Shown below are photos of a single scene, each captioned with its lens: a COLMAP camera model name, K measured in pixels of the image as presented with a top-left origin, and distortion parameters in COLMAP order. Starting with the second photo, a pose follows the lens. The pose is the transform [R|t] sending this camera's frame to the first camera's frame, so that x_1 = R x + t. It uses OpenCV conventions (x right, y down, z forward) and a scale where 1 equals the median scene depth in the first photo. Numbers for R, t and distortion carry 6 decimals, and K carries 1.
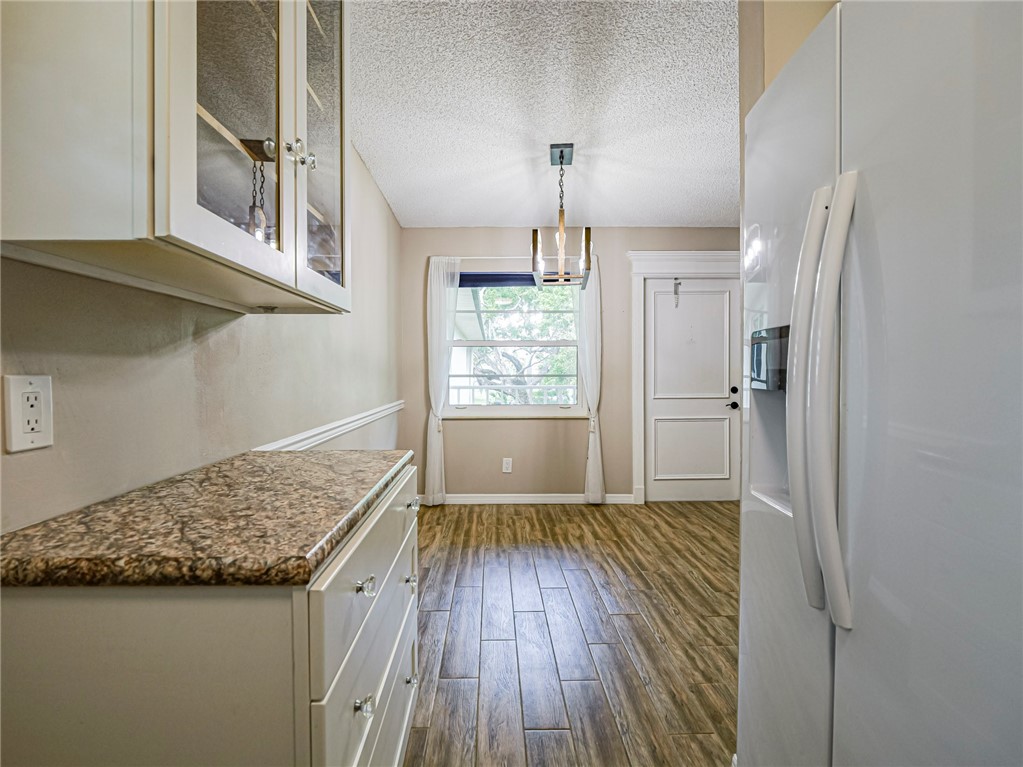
lens RADIAL K [[495.6, 0, 496.5], [0, 495.6, 381.5], [0, 0, 1]] dist [-0.003456, -0.002053]
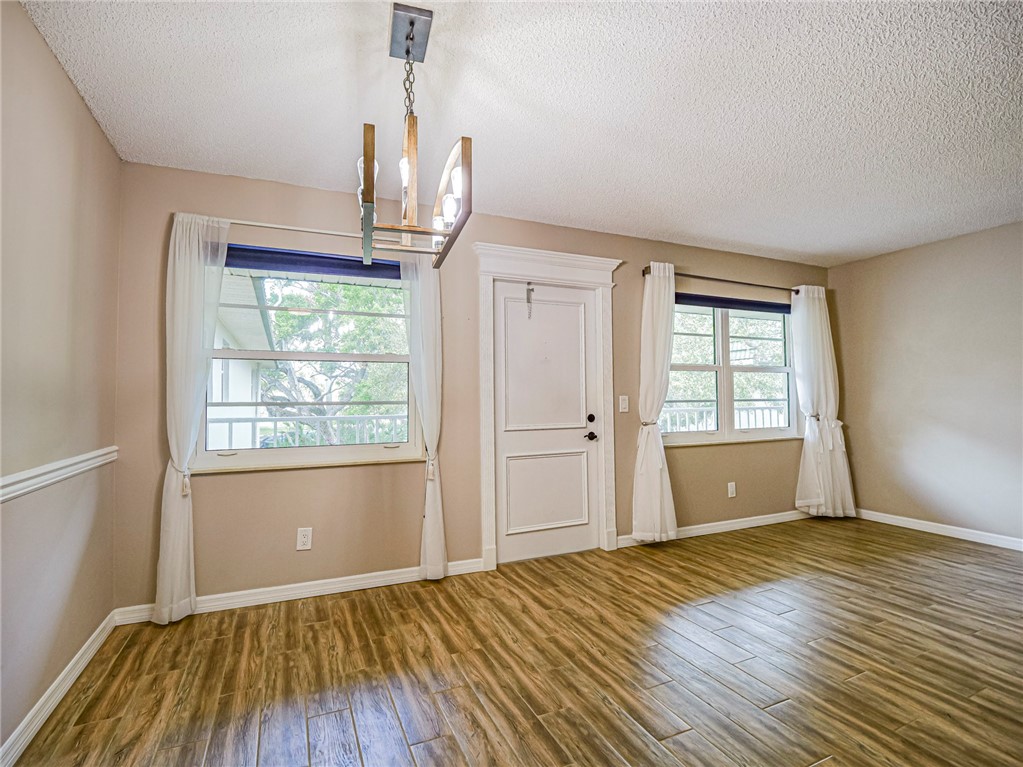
lens RADIAL K [[495.6, 0, 503.9], [0, 495.6, 380.2], [0, 0, 1]] dist [-0.003456, -0.002053]
pose [[0.918686, 0.010713, 0.394842, 0.002841], [0.011815, 0.998439, -0.054580, -0.003554], [-0.394811, 0.054807, 0.917126, 0.282705]]
